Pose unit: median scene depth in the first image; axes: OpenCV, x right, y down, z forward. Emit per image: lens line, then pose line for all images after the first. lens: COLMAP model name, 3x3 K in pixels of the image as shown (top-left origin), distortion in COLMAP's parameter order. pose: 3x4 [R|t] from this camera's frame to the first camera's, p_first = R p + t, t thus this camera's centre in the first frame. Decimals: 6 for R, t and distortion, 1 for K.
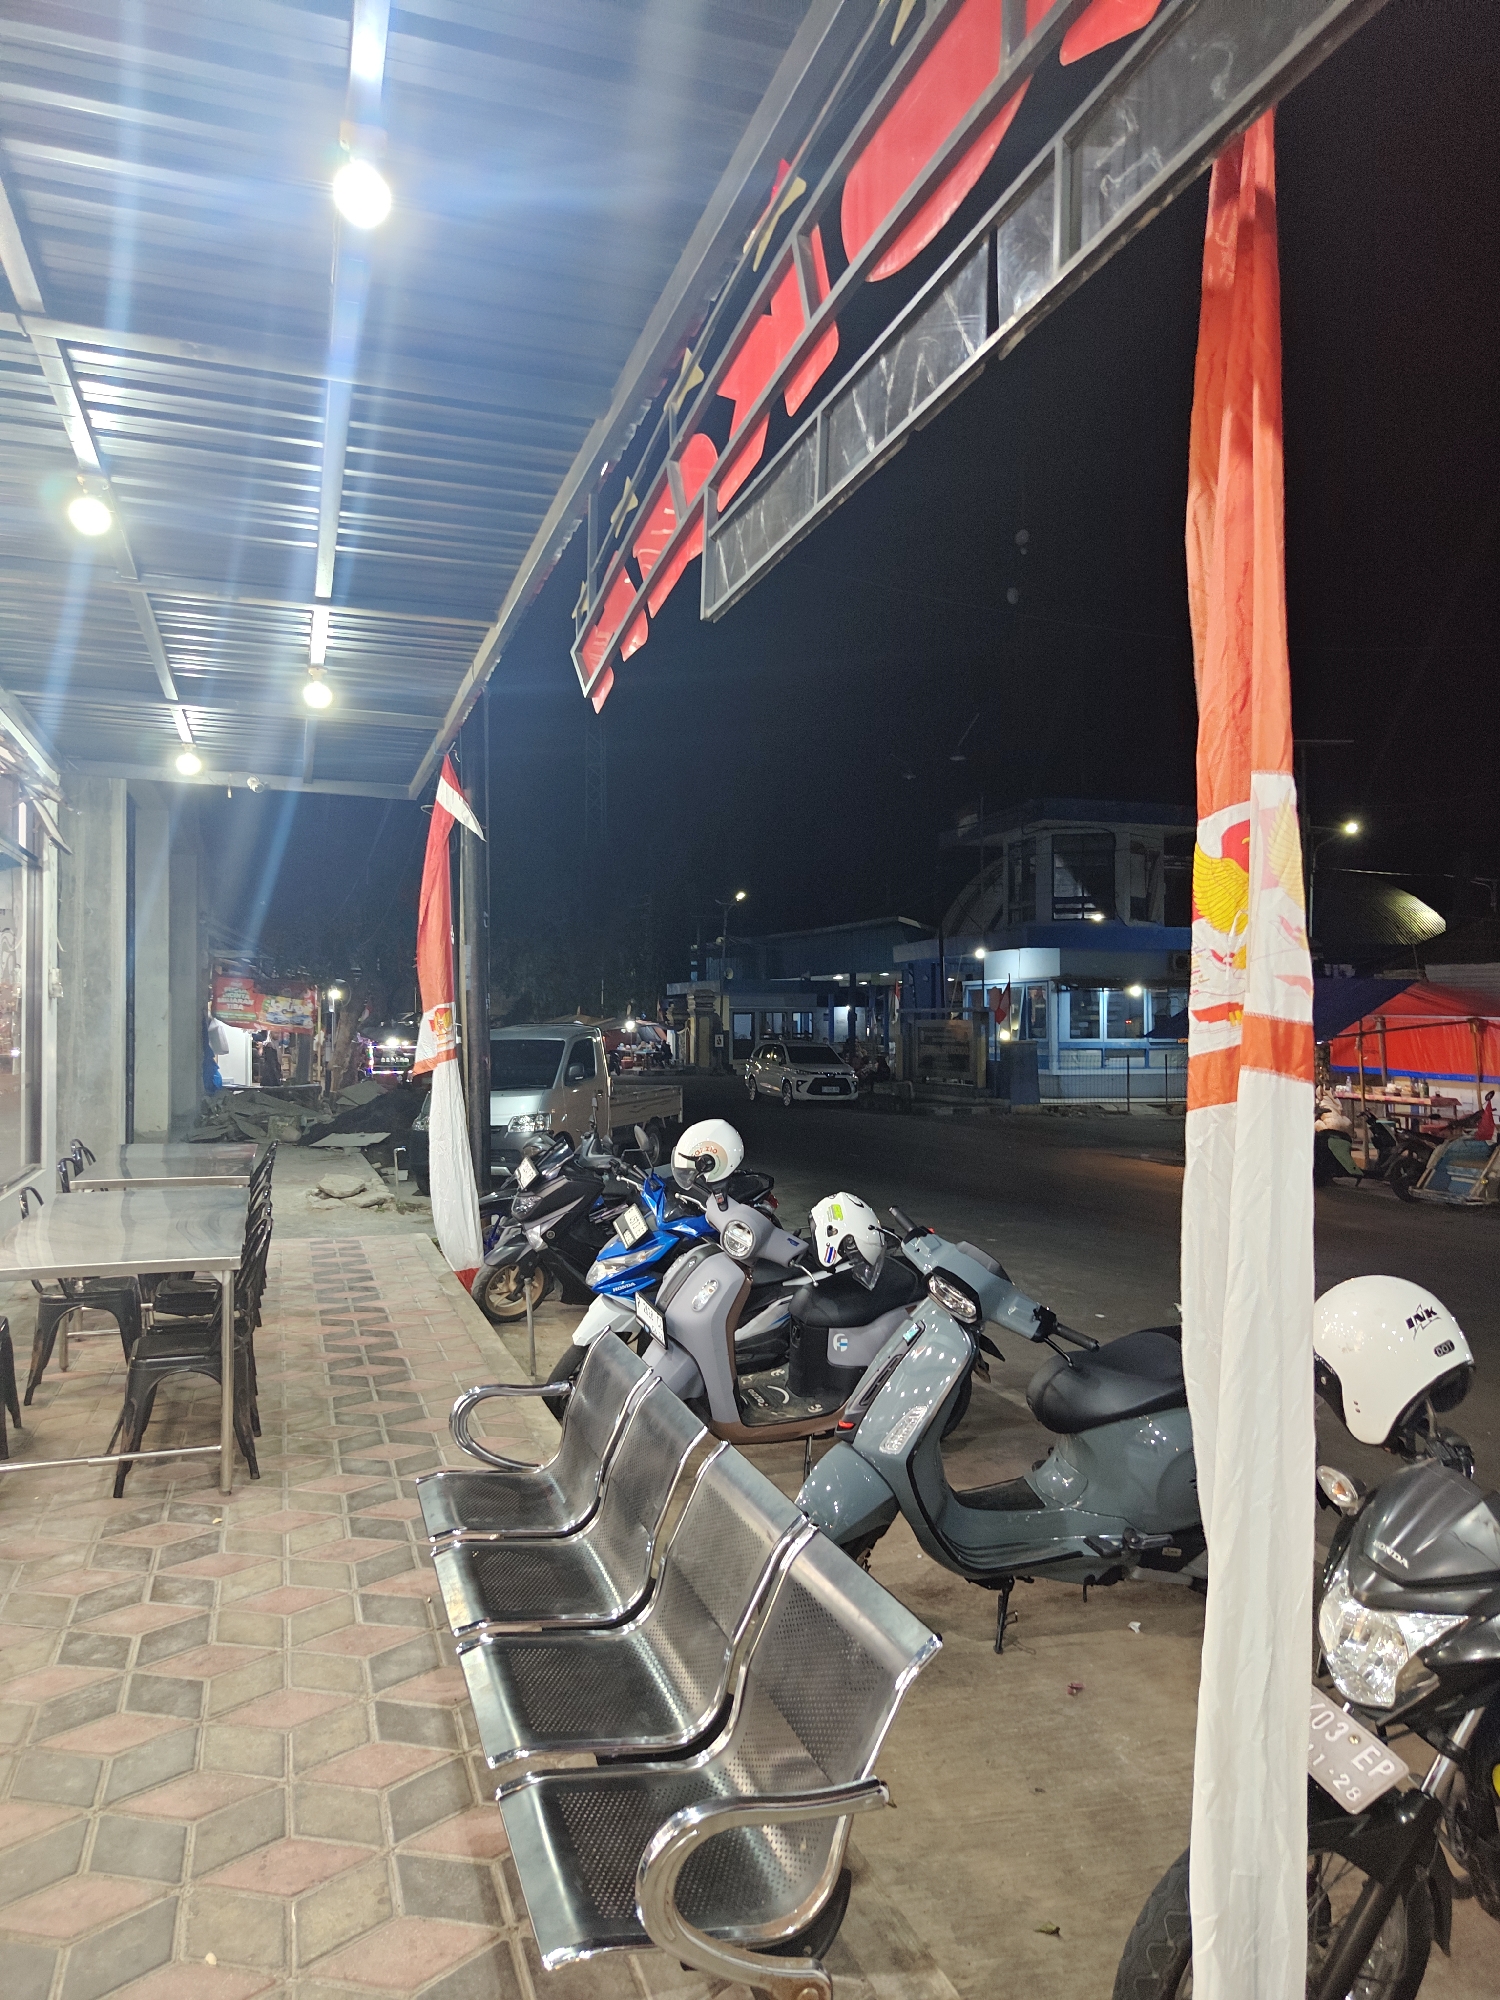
lens RADIAL K [[1397.0, 0, 751.2], [0, 1397.0, 1002.4], [0, 0, 1]] dist [0.023457, -0.007241]
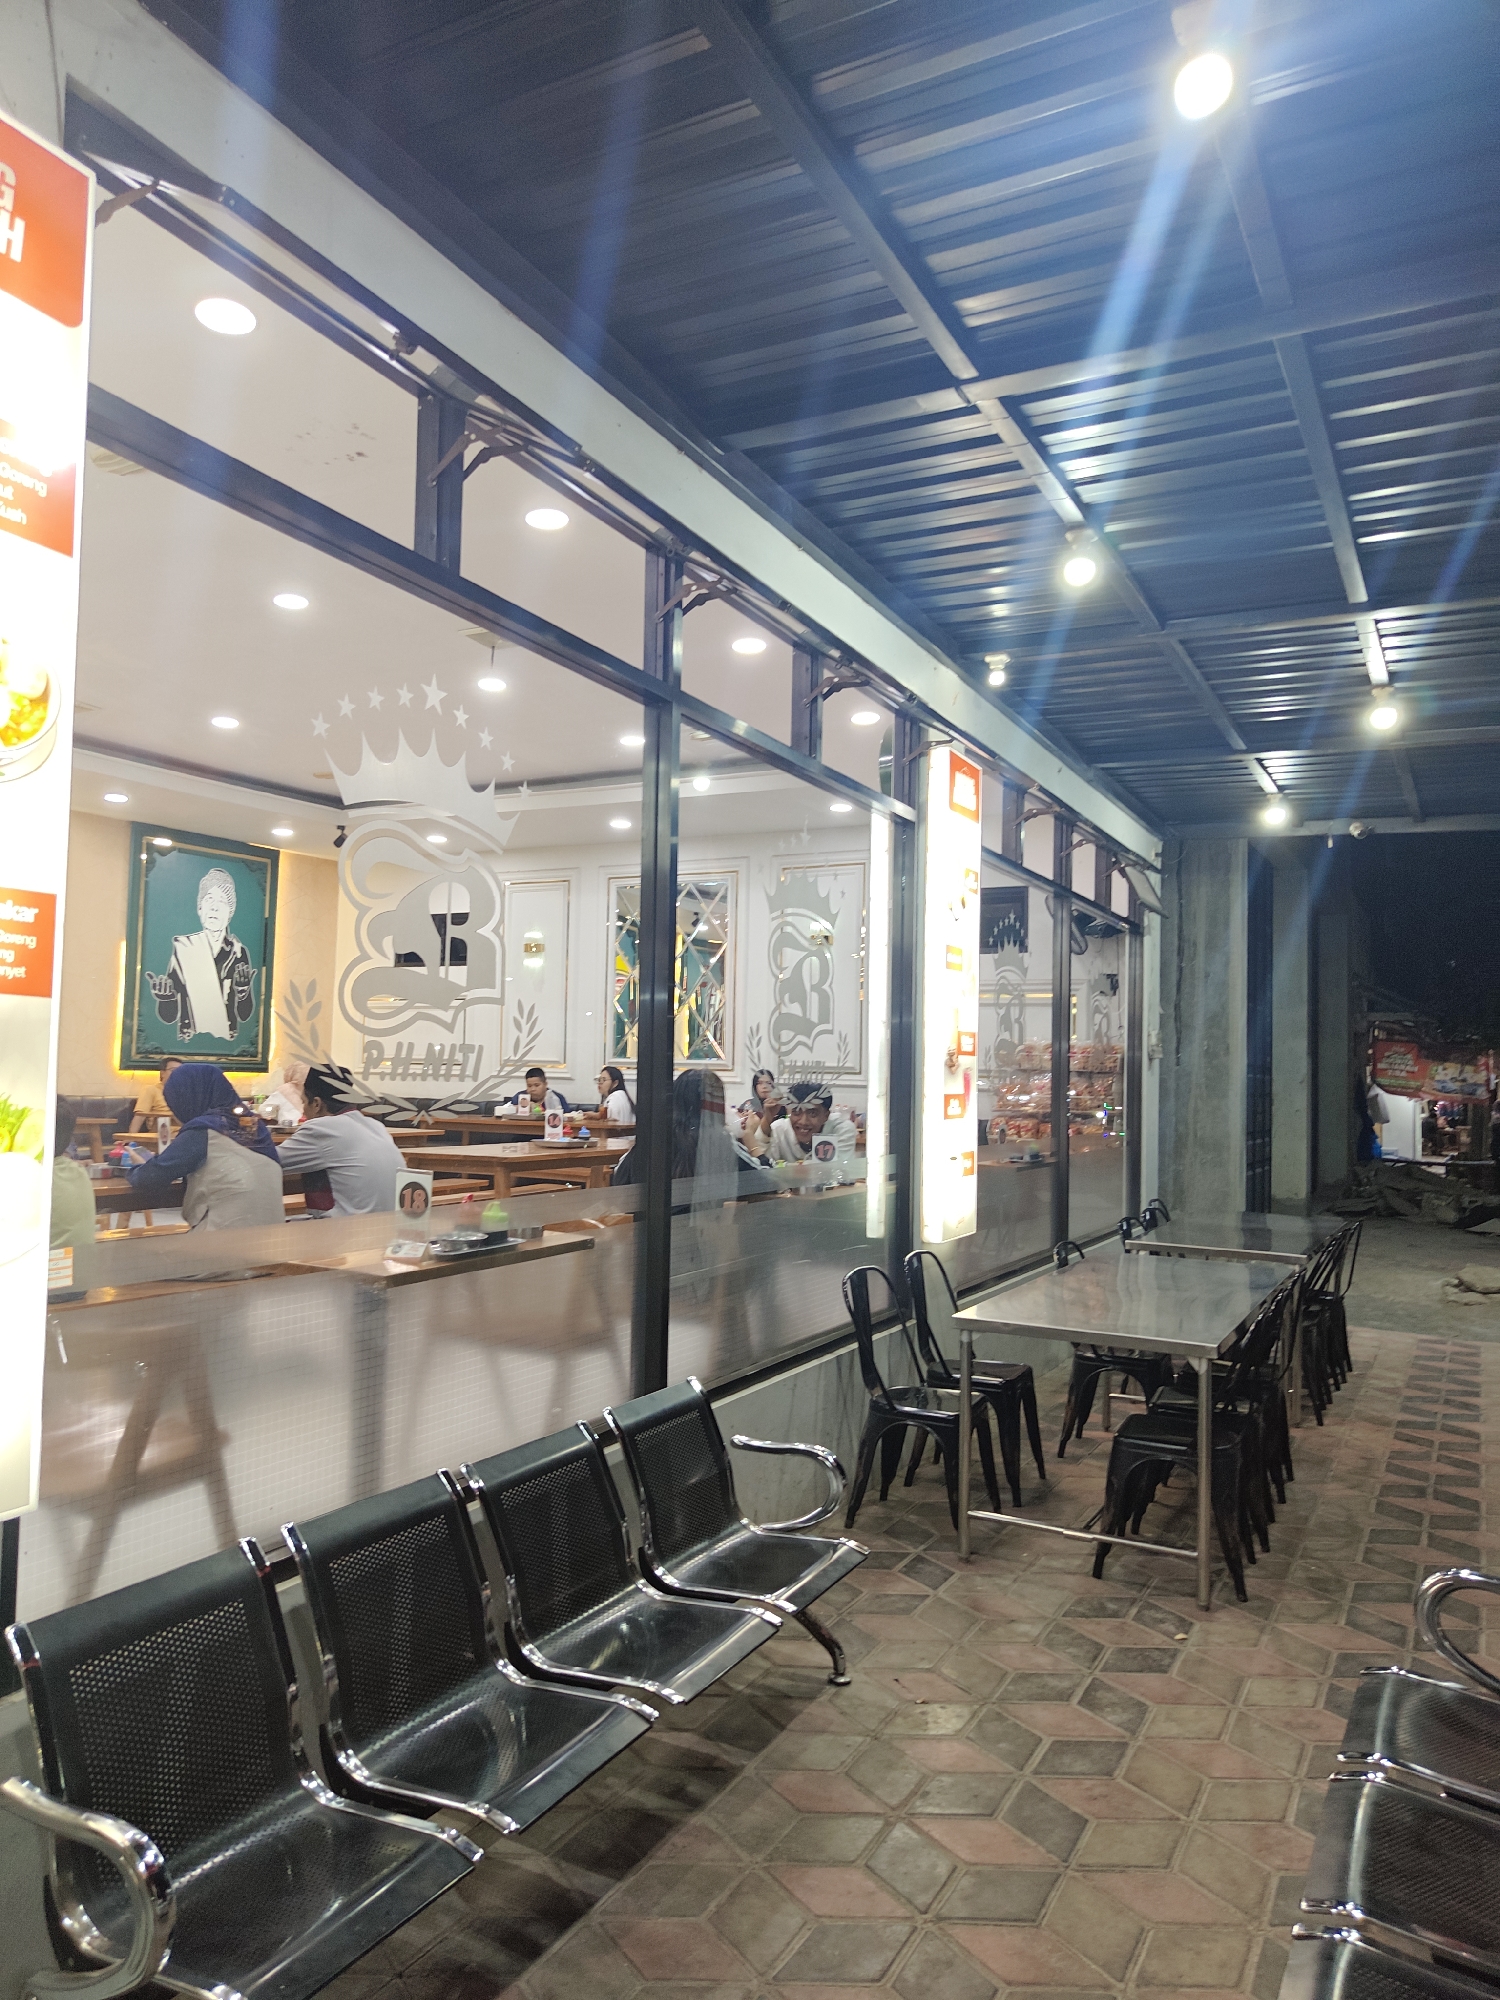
lens RADIAL K [[1397.0, 0, 750.5], [0, 1397.0, 1019.6], [0, 0, 1]] dist [0.023457, -0.007241]
pose [[0.684044, -0.009841, -0.729375, 0.071270], [-0.015607, 0.999483, -0.028123, 0.002053], [0.729274, 0.030621, 0.683536, 0.129987]]
